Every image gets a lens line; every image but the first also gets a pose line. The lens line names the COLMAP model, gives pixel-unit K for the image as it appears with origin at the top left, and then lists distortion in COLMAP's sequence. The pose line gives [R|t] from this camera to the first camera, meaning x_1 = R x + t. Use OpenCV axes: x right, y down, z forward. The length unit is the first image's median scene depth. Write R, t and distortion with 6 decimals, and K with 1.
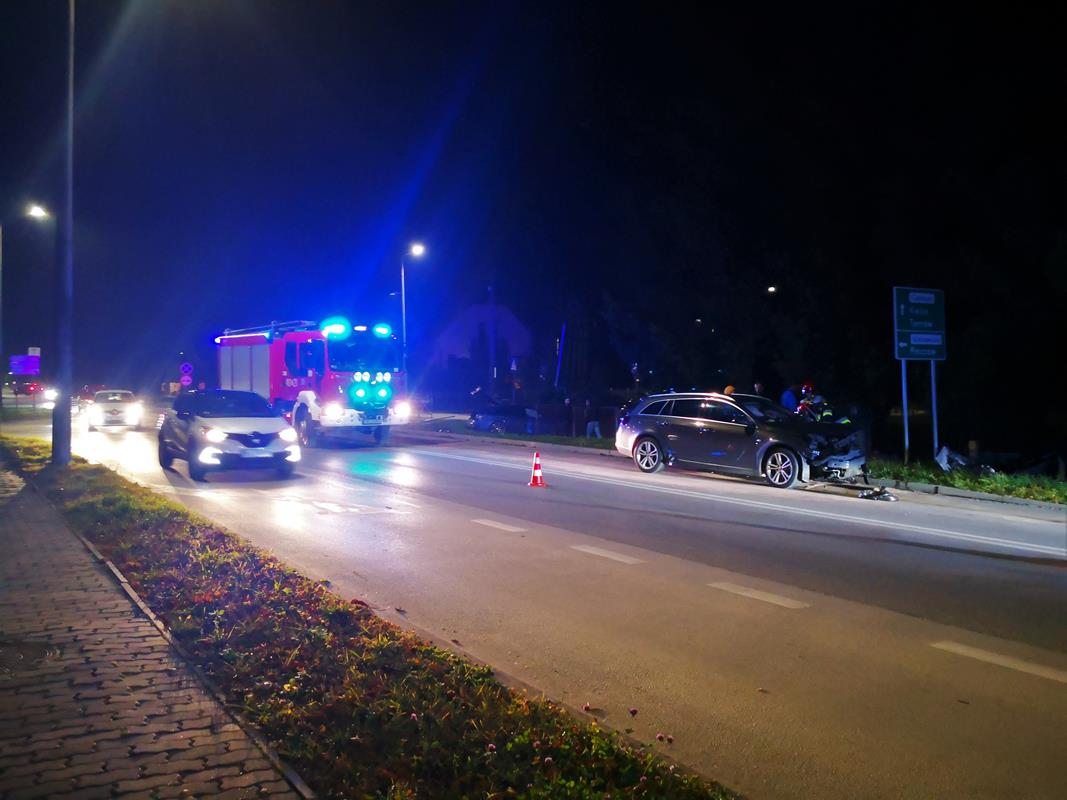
lens RADIAL K [[872.0, 0, 533.5], [0, 872.0, 400.0], [0, 0, 1]] dist [0.058469, -0.102994]
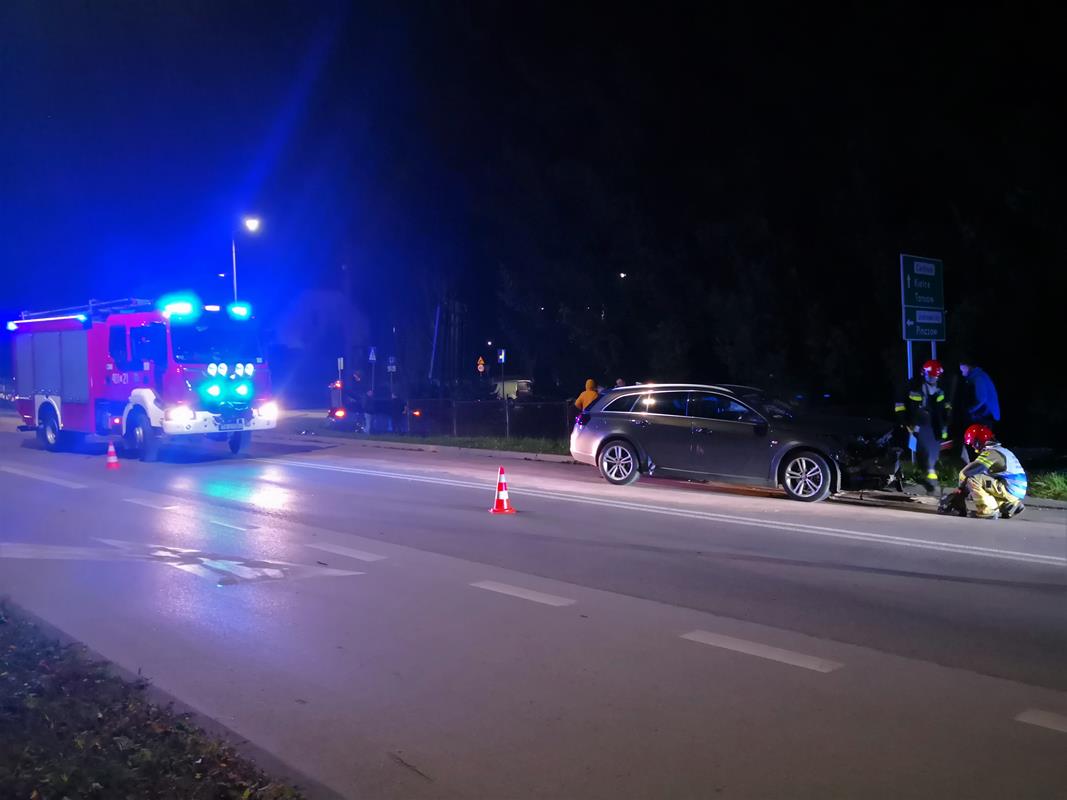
lens RADIAL K [[881.5, 0, 529.6], [0, 881.5, 382.5], [0, 0, 1]] dist [0.058268, -0.102498]
pose [[0.980494, -0.016546, 0.195853, -0.080015], [0.018239, 0.999810, -0.006844, -0.004586], [-0.195702, 0.010282, 0.980609, 0.170952]]
